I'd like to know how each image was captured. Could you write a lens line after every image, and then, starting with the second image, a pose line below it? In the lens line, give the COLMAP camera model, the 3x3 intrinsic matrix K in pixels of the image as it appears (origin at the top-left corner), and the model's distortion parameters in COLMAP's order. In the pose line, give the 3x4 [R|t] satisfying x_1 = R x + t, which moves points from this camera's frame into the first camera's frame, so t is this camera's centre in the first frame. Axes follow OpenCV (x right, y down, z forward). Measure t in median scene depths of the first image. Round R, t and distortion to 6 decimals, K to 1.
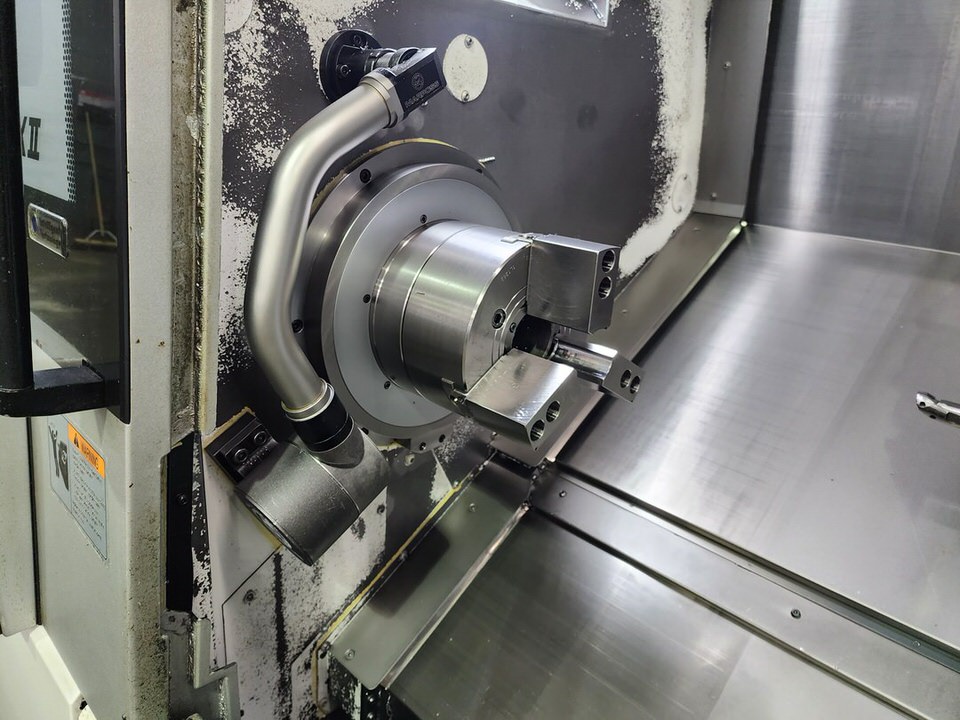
lens RADIAL K [[652.0, 0, 465.6], [0, 652.0, 342.8], [0, 0, 1]] dist [0.069194, -0.057926]
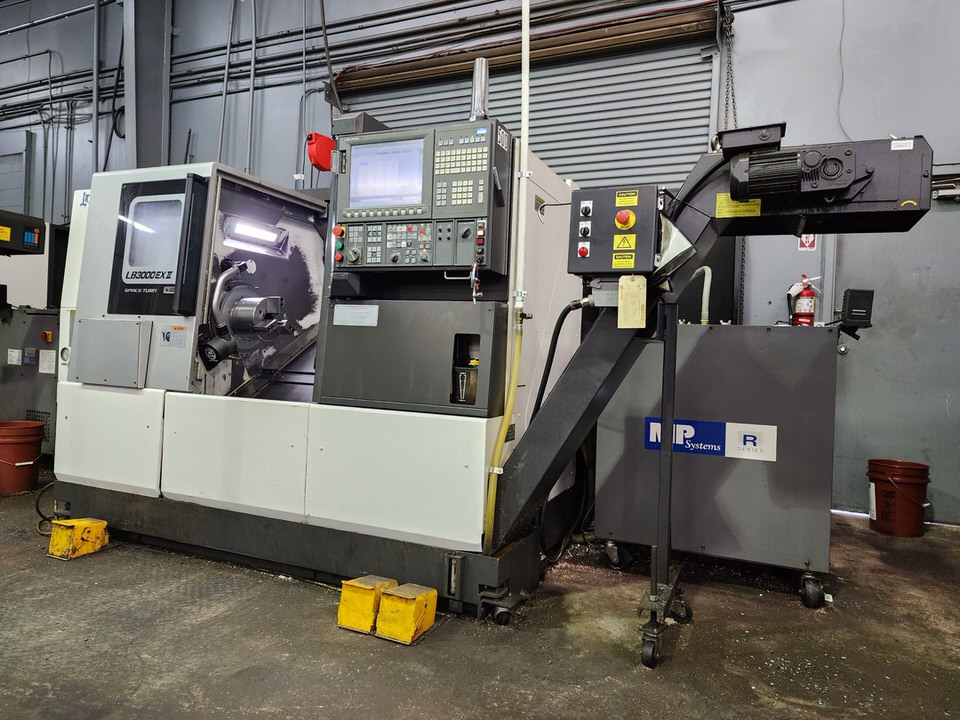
lens RADIAL K [[652.0, 0, 470.9], [0, 652.0, 352.3], [0, 0, 1]] dist [0.069194, -0.057926]
pose [[0.942271, -0.026898, 0.333768, -0.100276], [0.124875, 0.953089, -0.275730, 1.614763], [-0.310694, 0.301492, 0.901428, -3.438117]]
